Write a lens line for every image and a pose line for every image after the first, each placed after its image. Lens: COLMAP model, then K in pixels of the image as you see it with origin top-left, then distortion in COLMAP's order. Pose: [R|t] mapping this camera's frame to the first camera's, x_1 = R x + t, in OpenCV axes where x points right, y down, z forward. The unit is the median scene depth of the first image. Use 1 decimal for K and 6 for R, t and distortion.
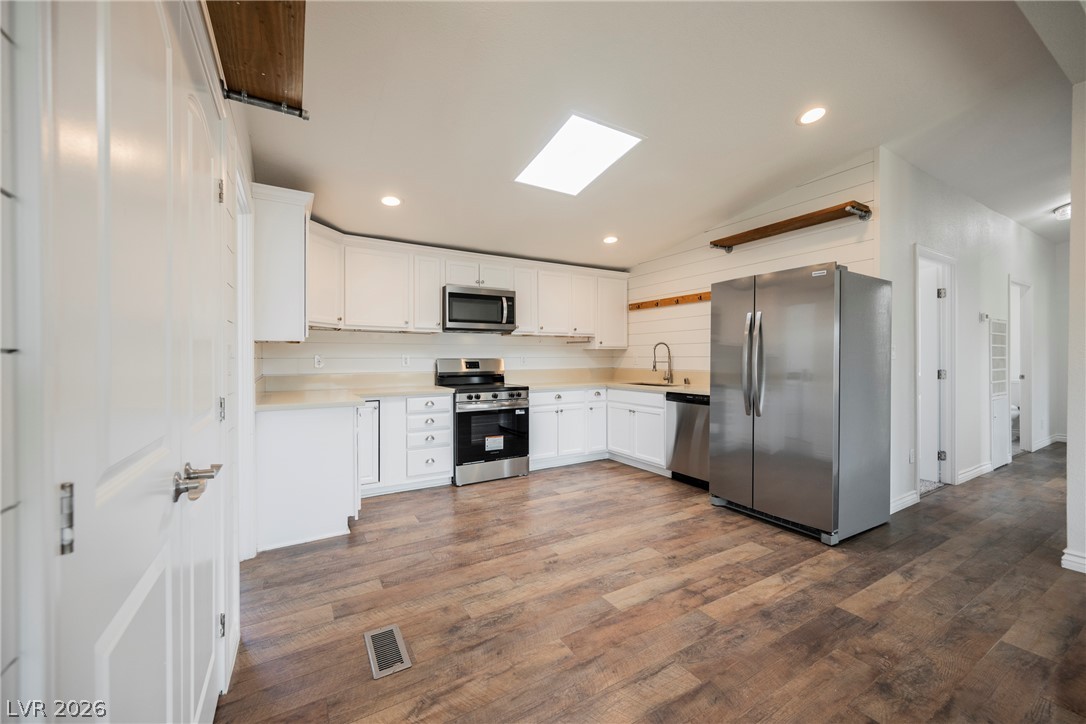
lens RADIAL K [[424.0, 0, 536.6], [0, 424.0, 359.0], [0, 0, 1]] dist [-0.002927, 0.000131]
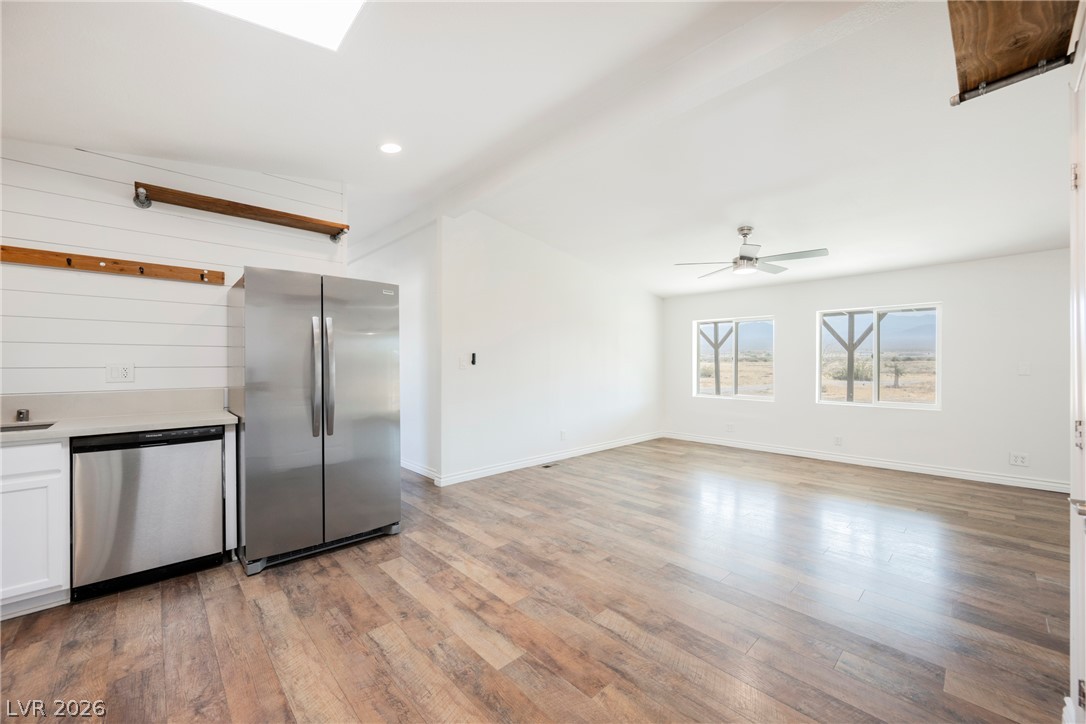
lens RADIAL K [[424.0, 0, 551.8], [0, 424.0, 364.2], [0, 0, 1]] dist [-0.002927, 0.000131]
pose [[-0.244648, 0.002215, 0.969609, -0.430072], [0.003533, 0.999993, -0.001393, -0.010424], [-0.969606, 0.003085, -0.244654, 0.727829]]
